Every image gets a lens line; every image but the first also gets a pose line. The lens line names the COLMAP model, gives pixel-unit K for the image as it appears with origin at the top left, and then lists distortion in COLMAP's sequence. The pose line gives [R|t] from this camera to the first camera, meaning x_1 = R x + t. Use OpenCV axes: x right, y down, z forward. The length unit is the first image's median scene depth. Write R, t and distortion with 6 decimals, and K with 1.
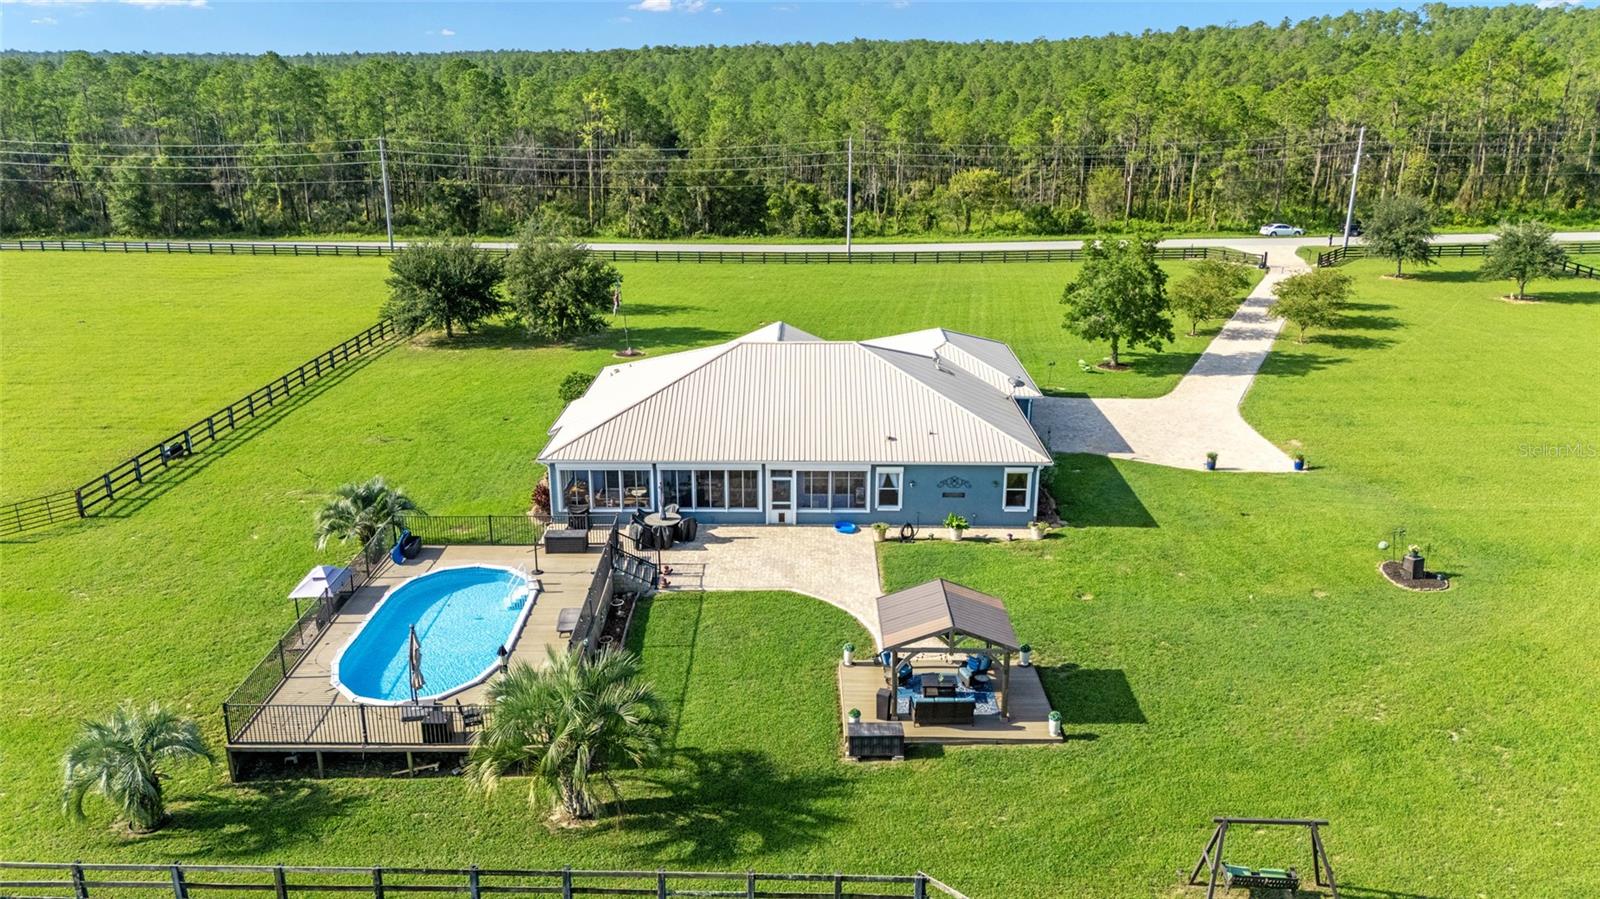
lens RADIAL K [[1175.0, 0, 800.0], [0, 1175.0, 449.5], [0, 0, 1]] dist [0.062135, -0.000774]
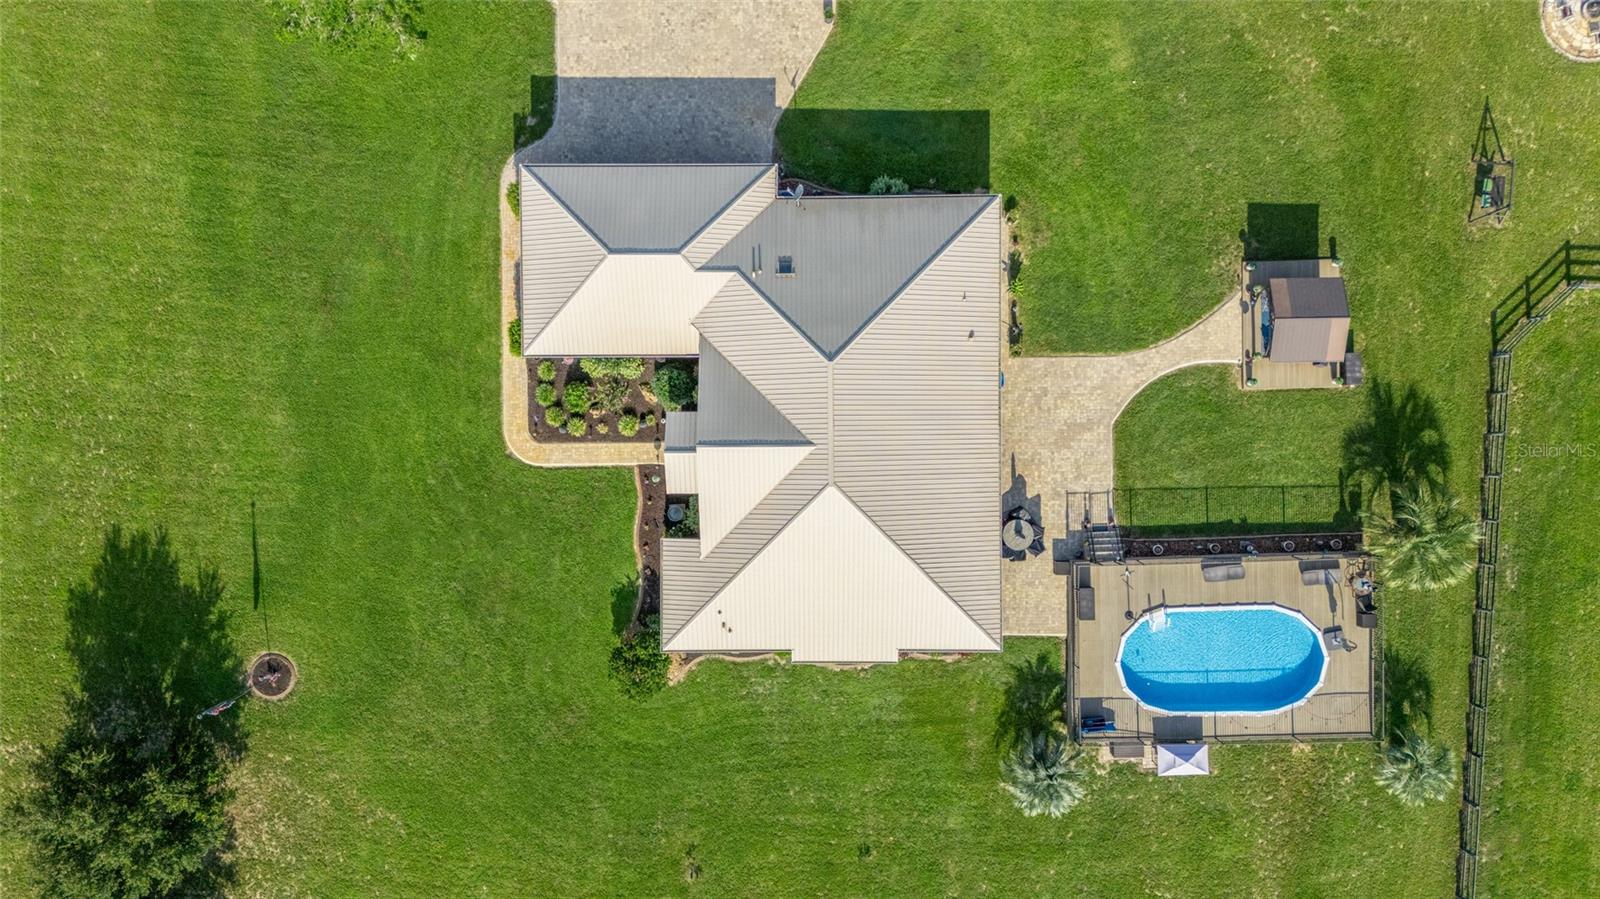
lens RADIAL K [[1175.0, 0, 800.0], [0, 1175.0, 449.5], [0, 0, 1]] dist [0.062135, -0.000774]
pose [[-0.017473, -0.999838, -0.004390, -0.019733], [0.297581, -0.009392, 0.954650, -0.986731], [-0.954537, 0.015374, 0.297697, 0.744243]]
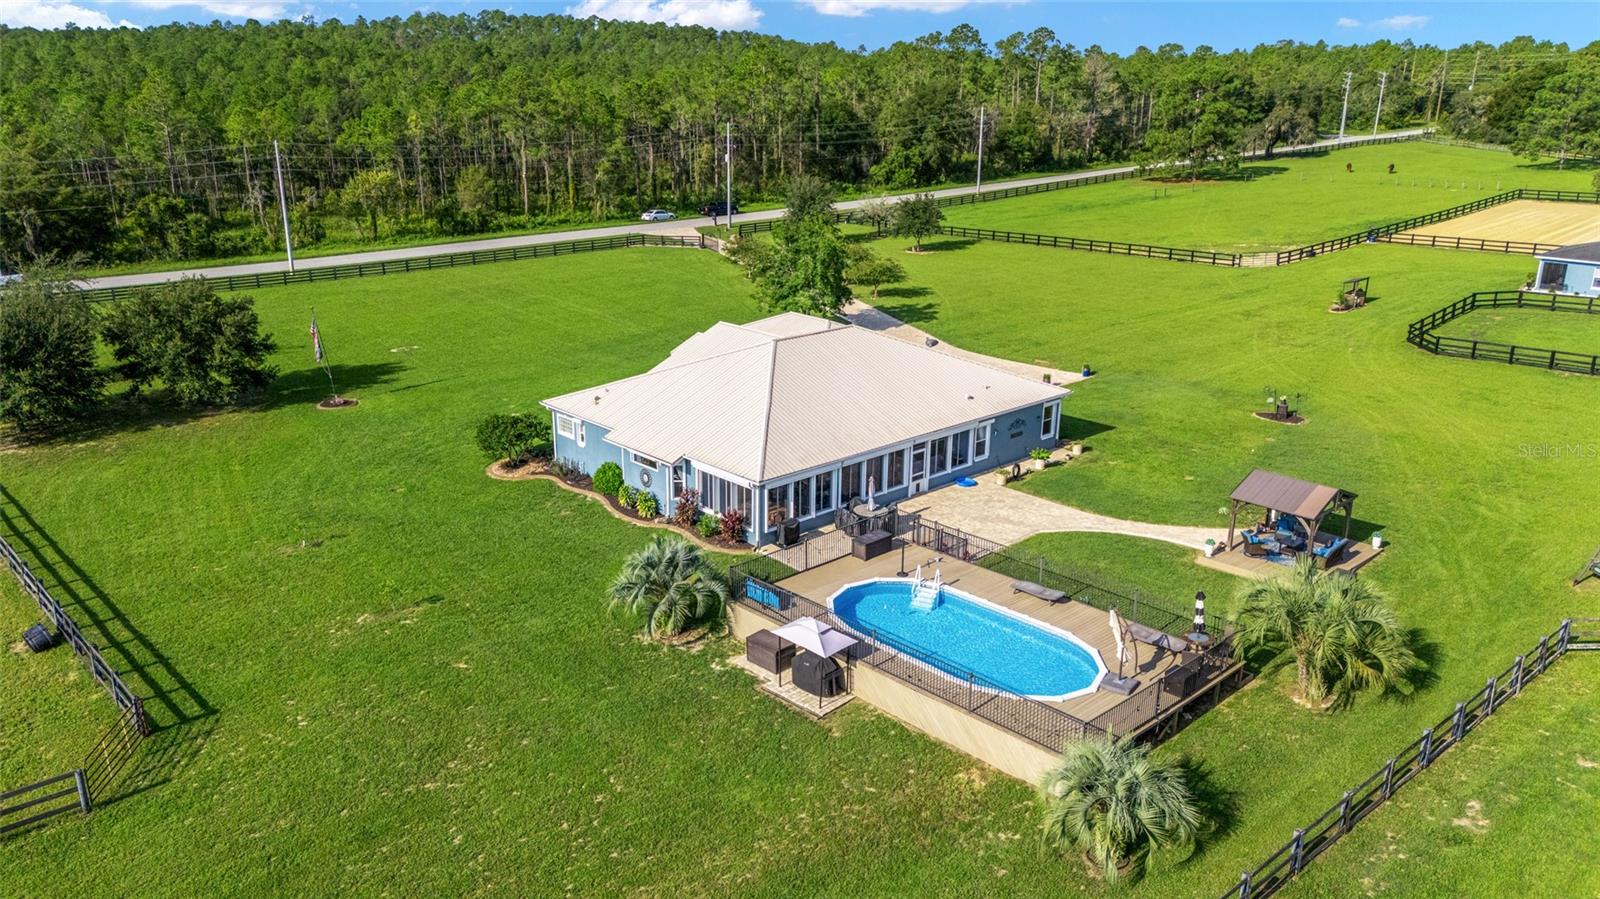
lens RADIAL K [[1179.7, 0, 800.0], [0, 1179.7, 449.5], [0, 0, 1]] dist [0.066956, -0.068567]
pose [[0.718990, -0.204230, 0.664337, -0.718014], [0.204027, 0.975760, 0.079156, -0.074399], [-0.664400, 0.078630, 0.743230, 0.242955]]
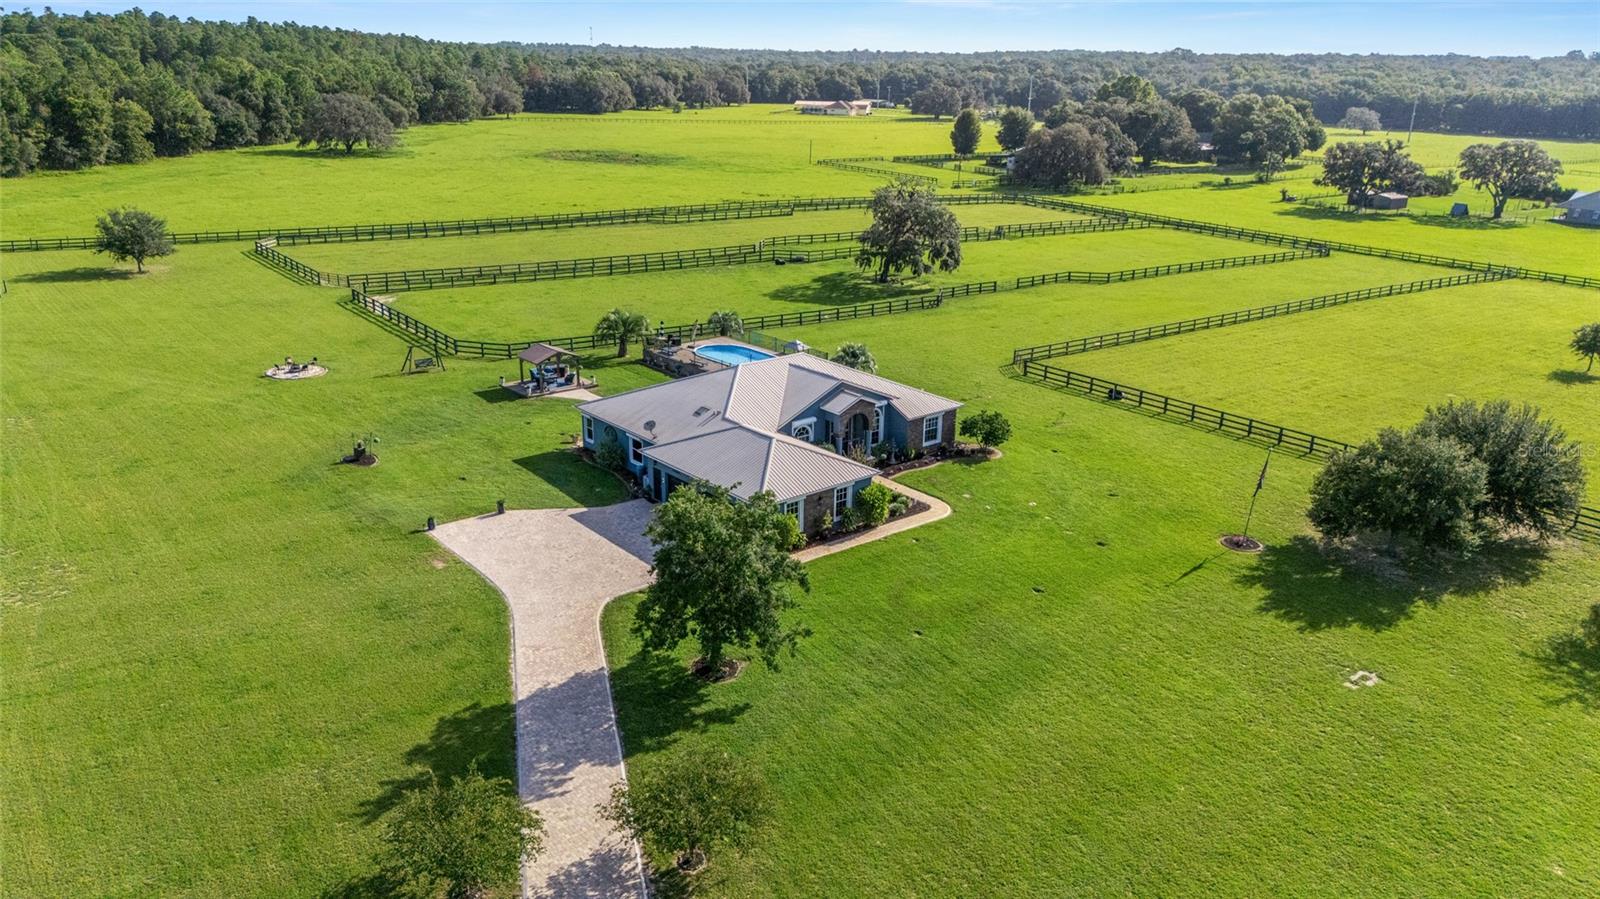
lens RADIAL K [[1179.7, 0, 800.0], [0, 1179.7, 449.5], [0, 0, 1]] dist [0.066956, -0.068567]
pose [[-0.763878, 0.194959, -0.615208, 0.861705], [-0.212189, 0.824406, 0.524720, -0.748660], [0.609480, 0.531363, -0.588378, 1.902050]]
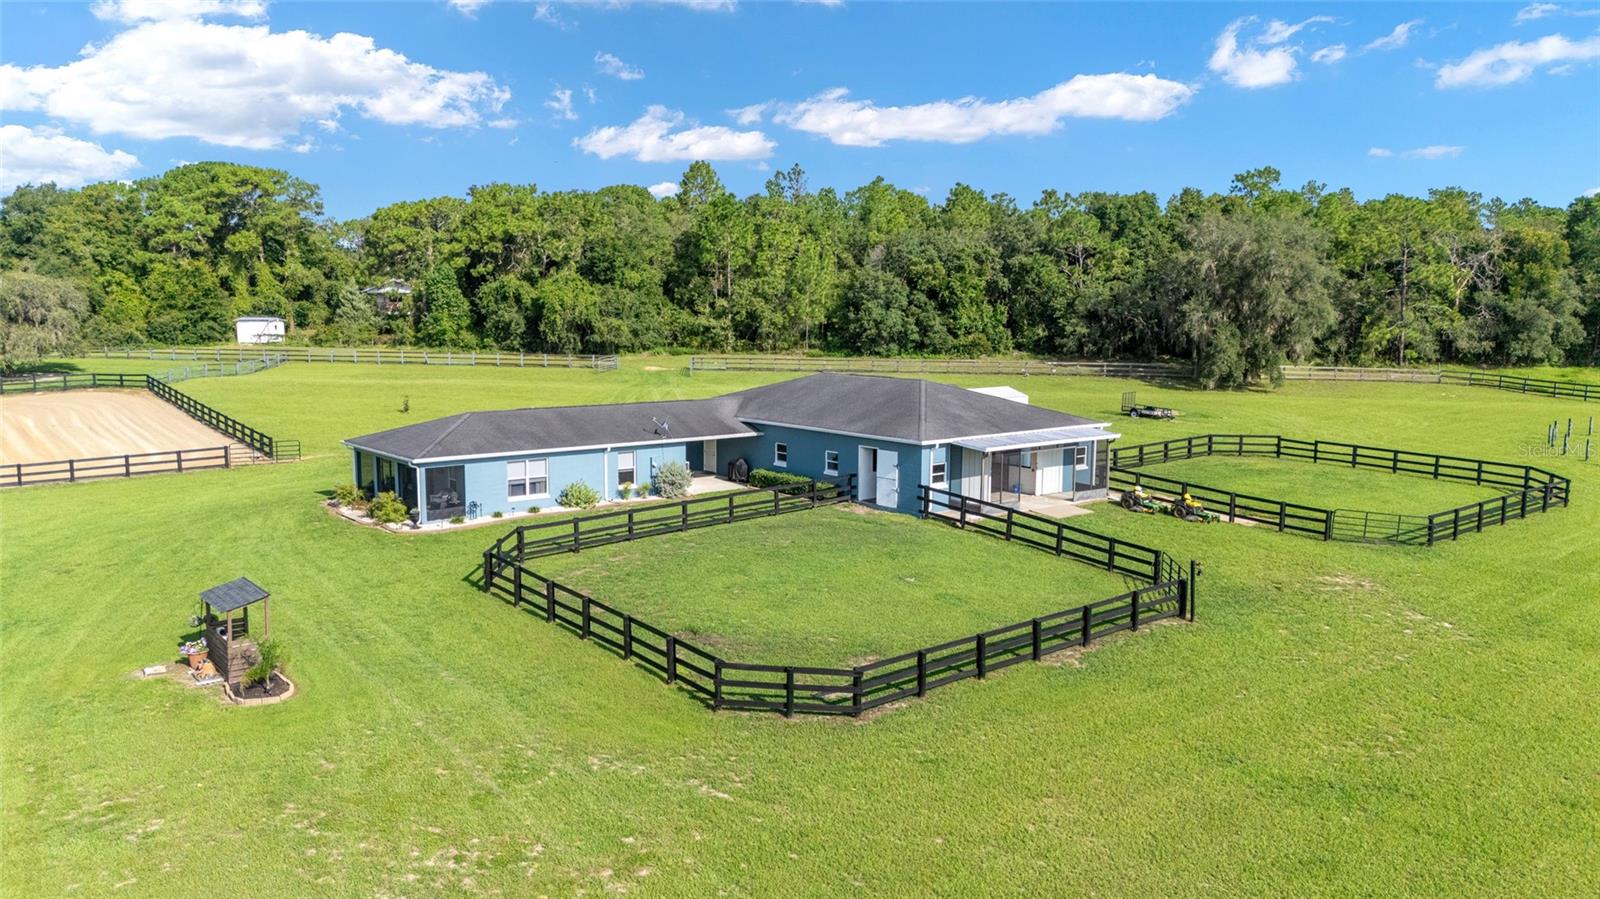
lens RADIAL K [[1179.7, 0, 800.0], [0, 1179.7, 449.5], [0, 0, 1]] dist [0.066956, -0.068567]
pose [[-0.606266, -0.101047, 0.788816, 0.396170], [0.240042, 0.922380, 0.302646, -0.189444], [-0.758170, 0.372833, -0.534952, 1.034005]]
